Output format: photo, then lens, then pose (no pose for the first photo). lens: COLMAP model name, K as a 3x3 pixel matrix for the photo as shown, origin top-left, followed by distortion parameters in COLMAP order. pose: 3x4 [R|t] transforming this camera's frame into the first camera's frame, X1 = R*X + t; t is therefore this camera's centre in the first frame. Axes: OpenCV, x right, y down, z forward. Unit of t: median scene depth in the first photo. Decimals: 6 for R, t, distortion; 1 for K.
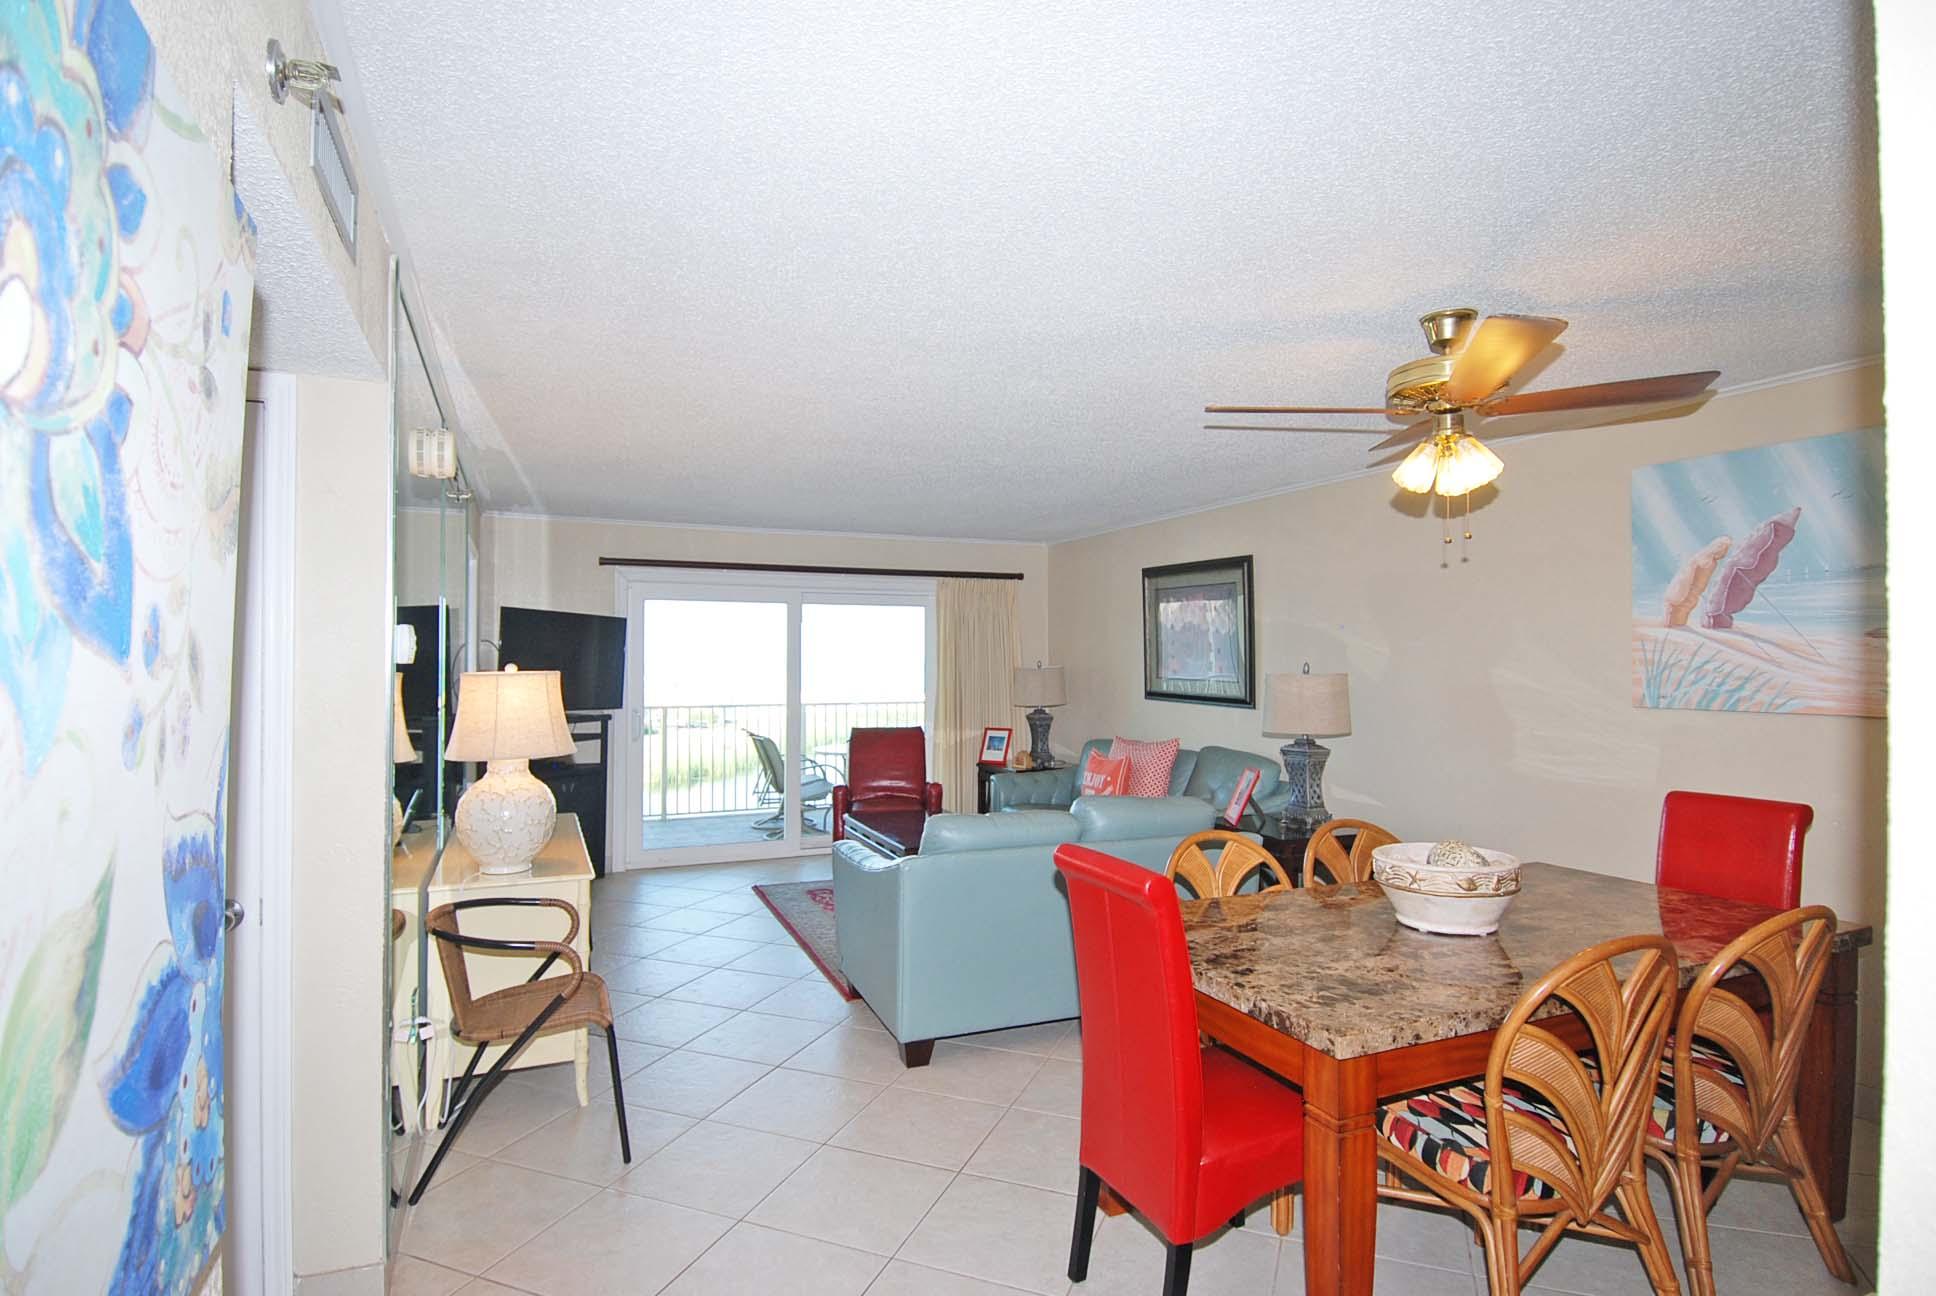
lens RADIAL K [[1002.9, 0, 962.7], [0, 1002.9, 645.2], [0, 0, 1]] dist [0.051516, -0.055215]
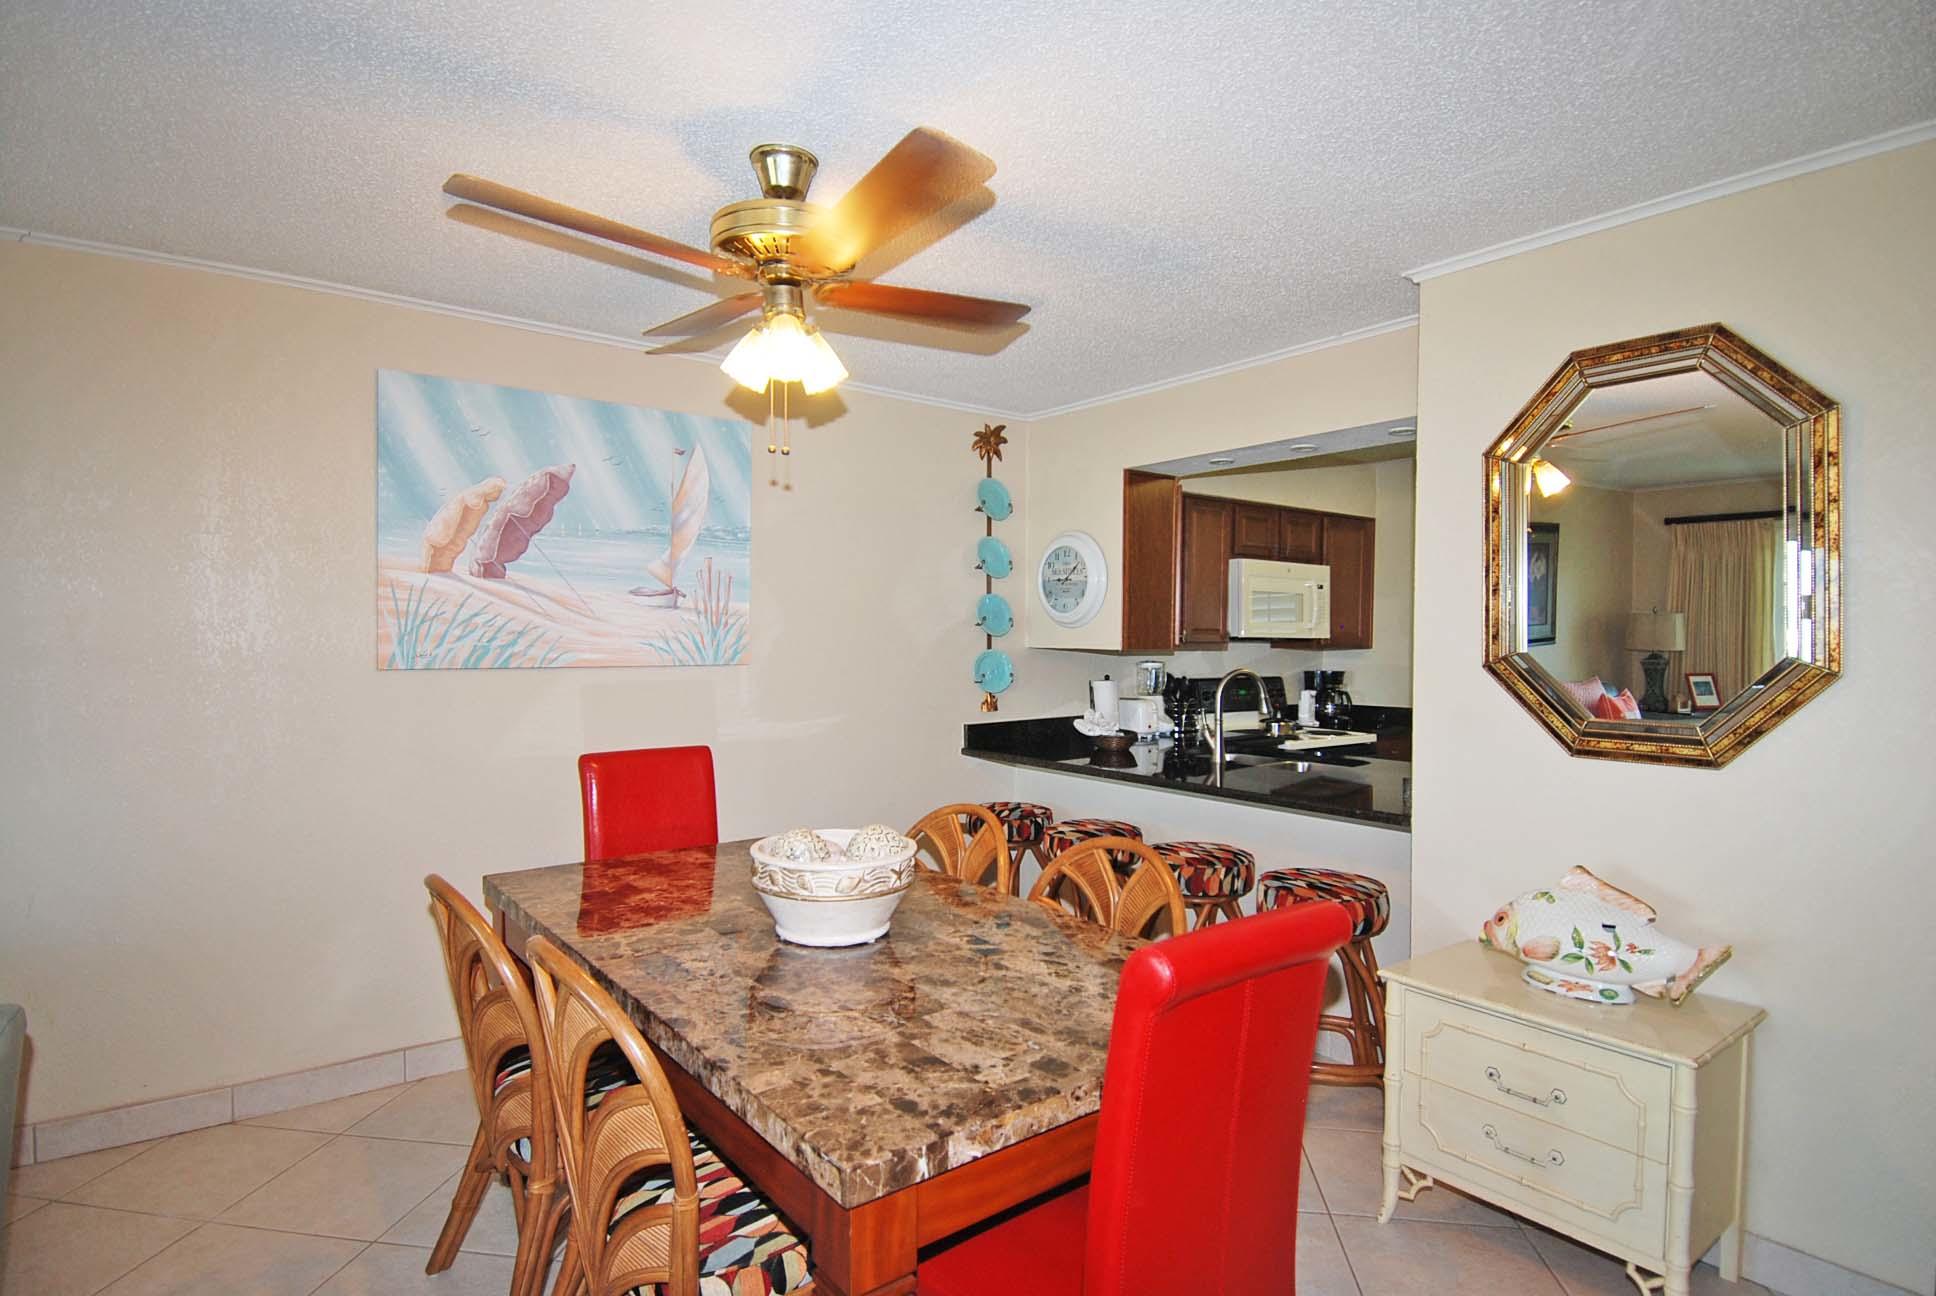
lens RADIAL K [[1002.9, 0, 962.7], [0, 1002.9, 645.2], [0, 0, 1]] dist [0.051516, -0.055215]
pose [[-0.247138, -0.007844, 0.968949, -0.239521], [-0.018864, 0.999817, 0.003282, 0.033076], [-0.968797, -0.017467, -0.247241, 0.822856]]
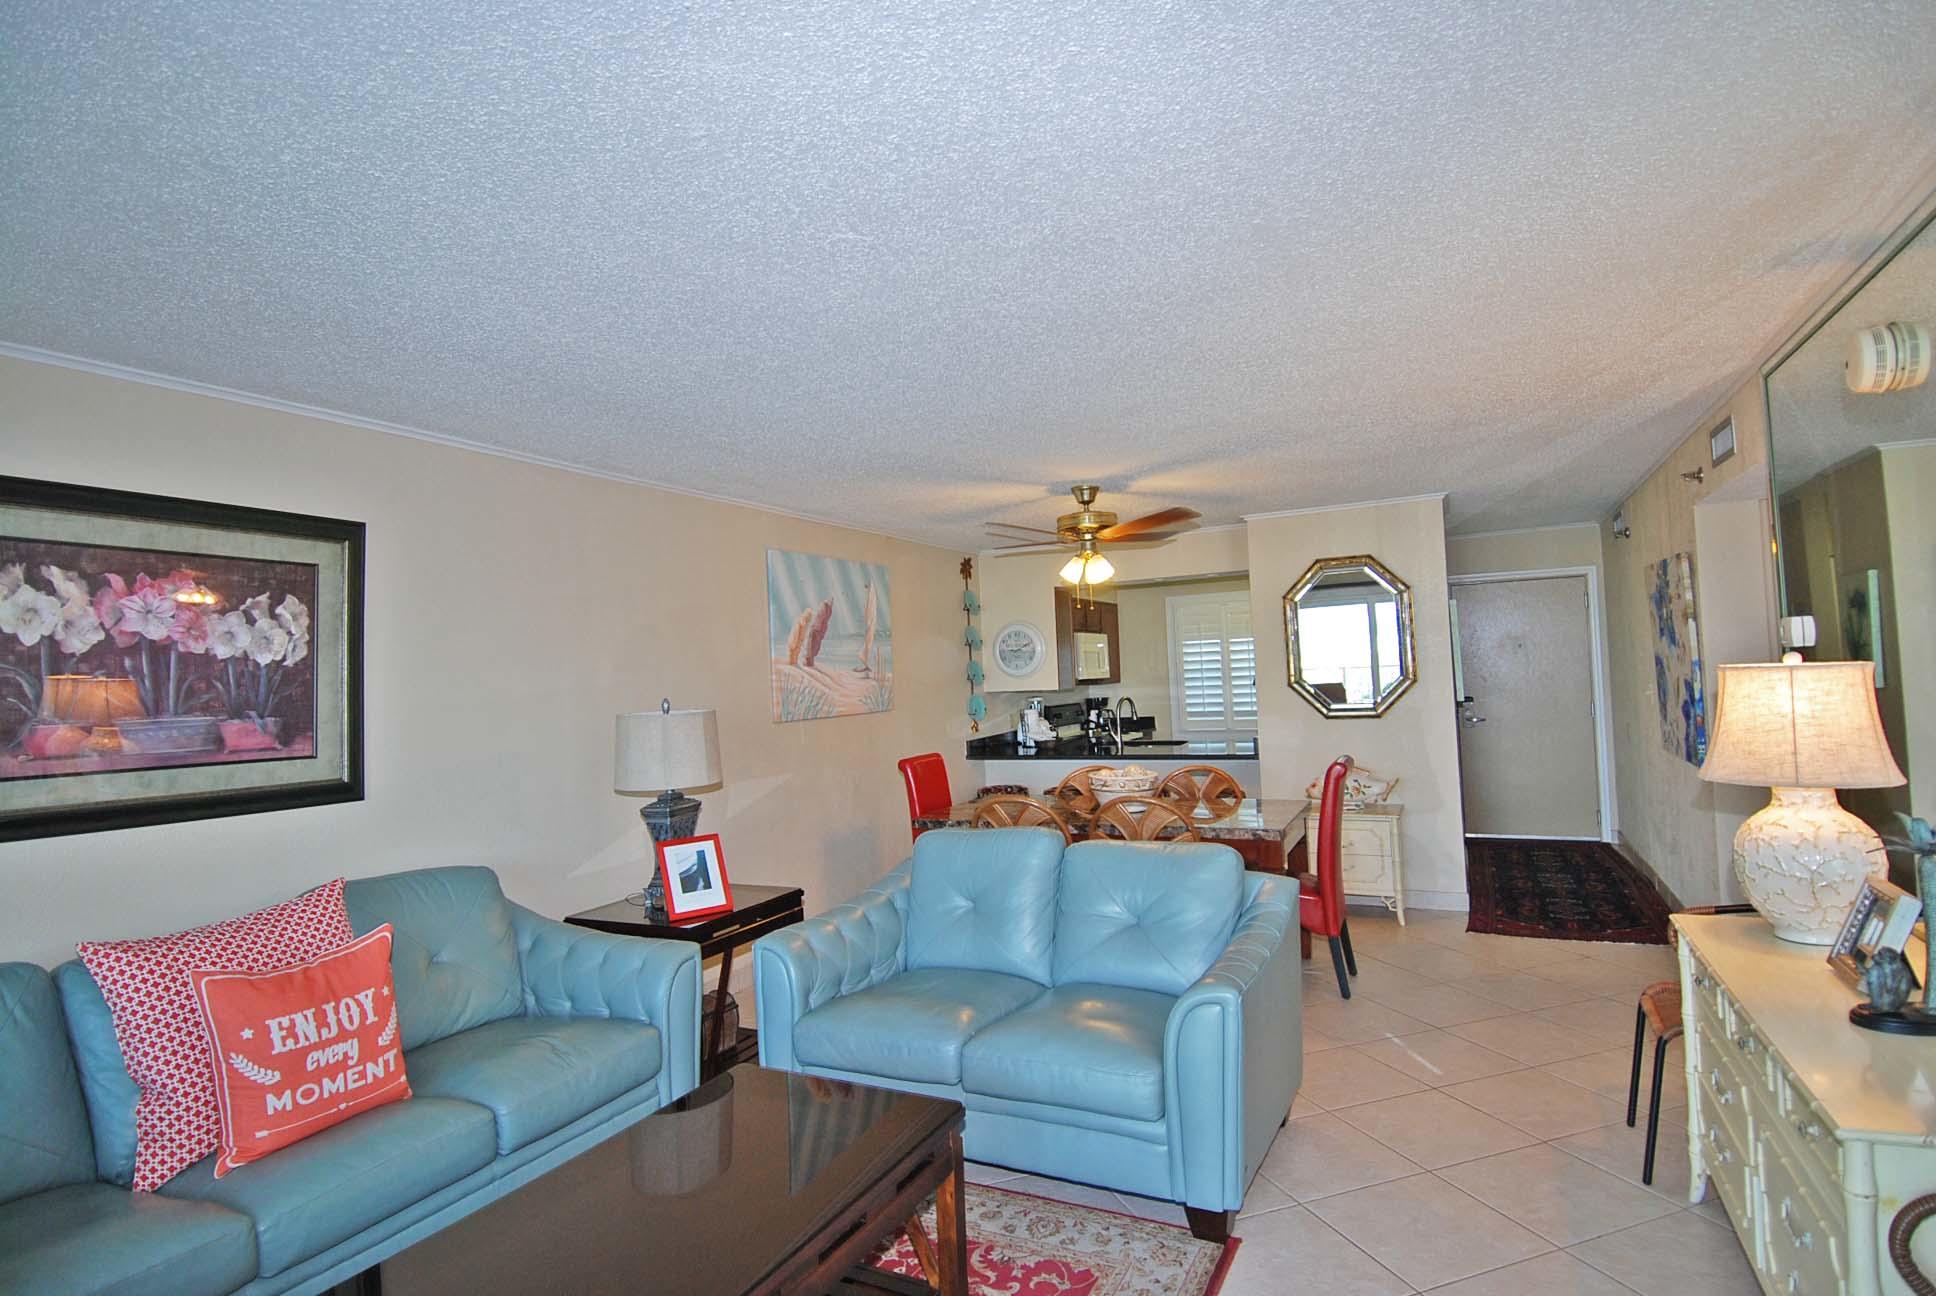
lens RADIAL K [[1002.9, 0, 962.7], [0, 1002.9, 645.2], [0, 0, 1]] dist [0.051516, -0.055215]
pose [[-0.645890, 0.050483, 0.761759, -0.590991], [0.033948, 0.998723, -0.037404, 0.017339], [-0.762675, 0.001701, -0.646779, 1.840193]]
